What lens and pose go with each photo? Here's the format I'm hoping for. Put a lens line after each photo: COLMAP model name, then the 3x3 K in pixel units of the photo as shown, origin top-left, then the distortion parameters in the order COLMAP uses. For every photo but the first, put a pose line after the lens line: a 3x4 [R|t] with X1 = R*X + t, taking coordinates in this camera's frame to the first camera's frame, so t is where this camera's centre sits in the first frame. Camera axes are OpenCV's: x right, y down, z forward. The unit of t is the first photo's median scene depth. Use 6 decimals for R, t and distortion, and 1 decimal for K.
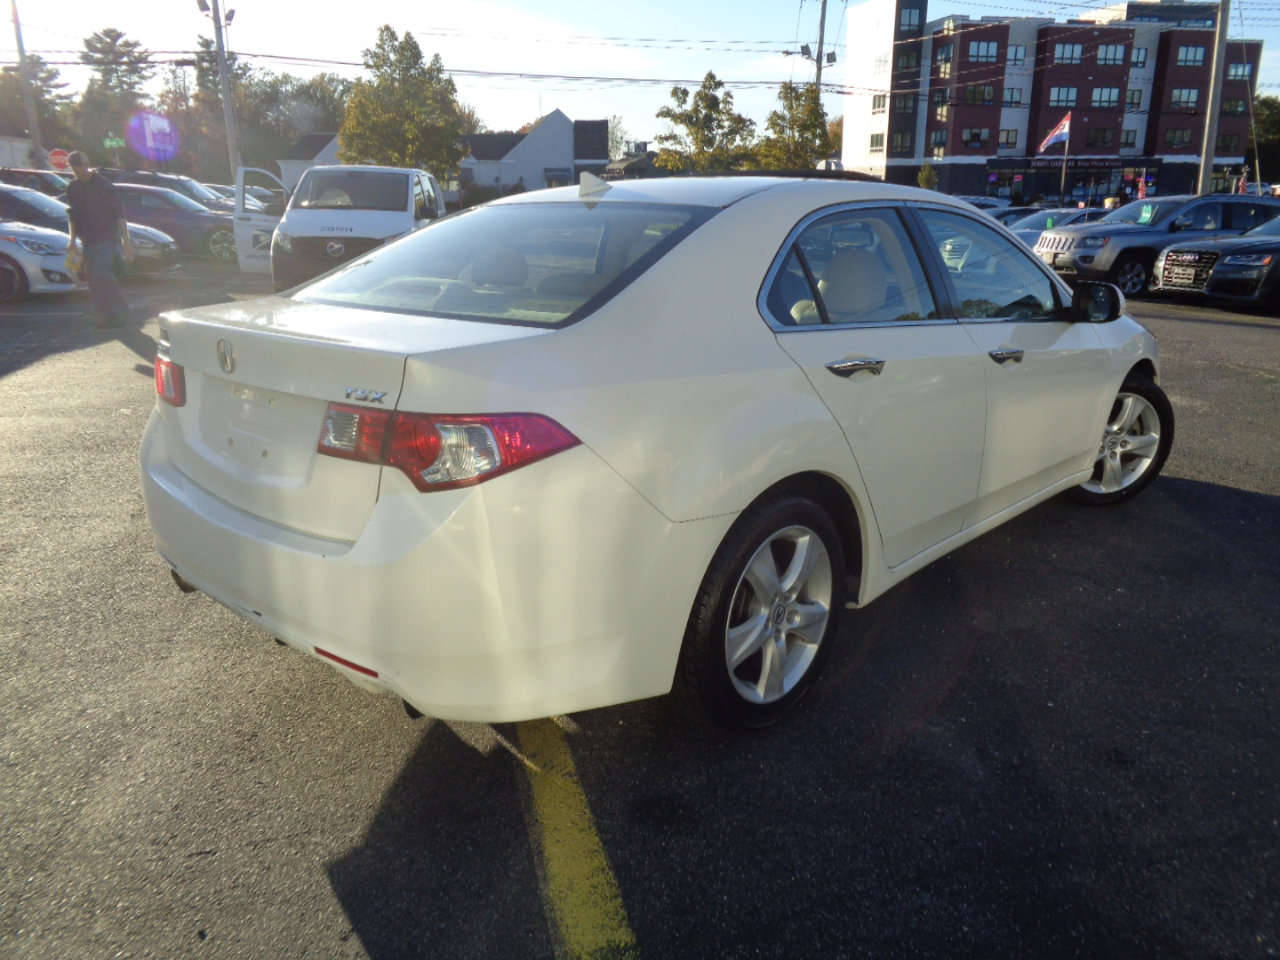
lens RADIAL K [[1017.8, 0, 640.0], [0, 1017.8, 480.0], [0, 0, 1]] dist [0.010298, 0.045124]
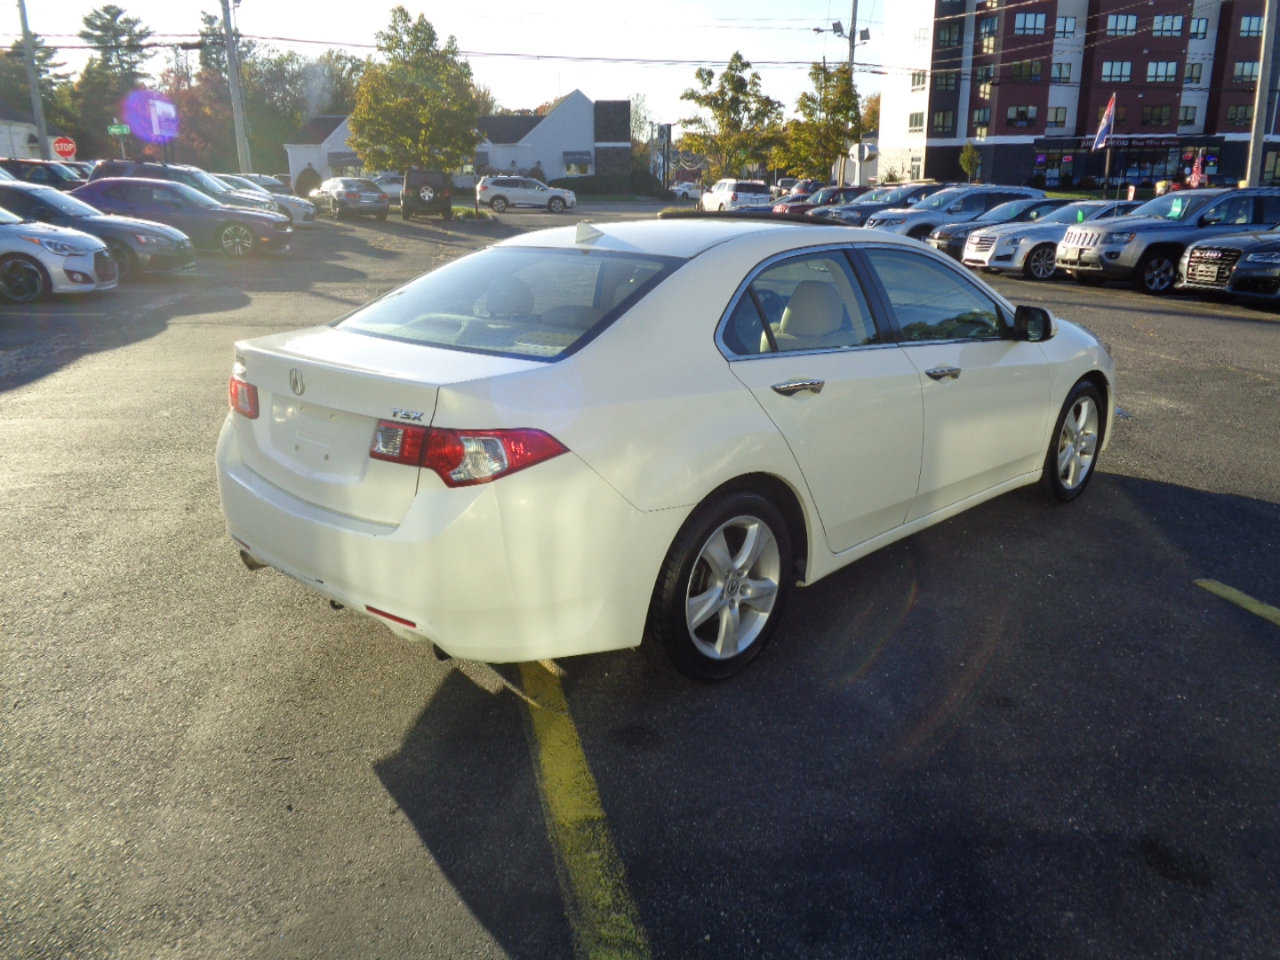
lens RADIAL K [[1008.8, 0, 648.2], [0, 1008.8, 480.1], [0, 0, 1]] dist [0.033699, -0.003225]
pose [[0.999985, 0.002985, -0.004542, 0.040791], [-0.002977, 0.999994, 0.001691, -0.000373], [0.004547, -0.001678, 0.999988, -0.250863]]
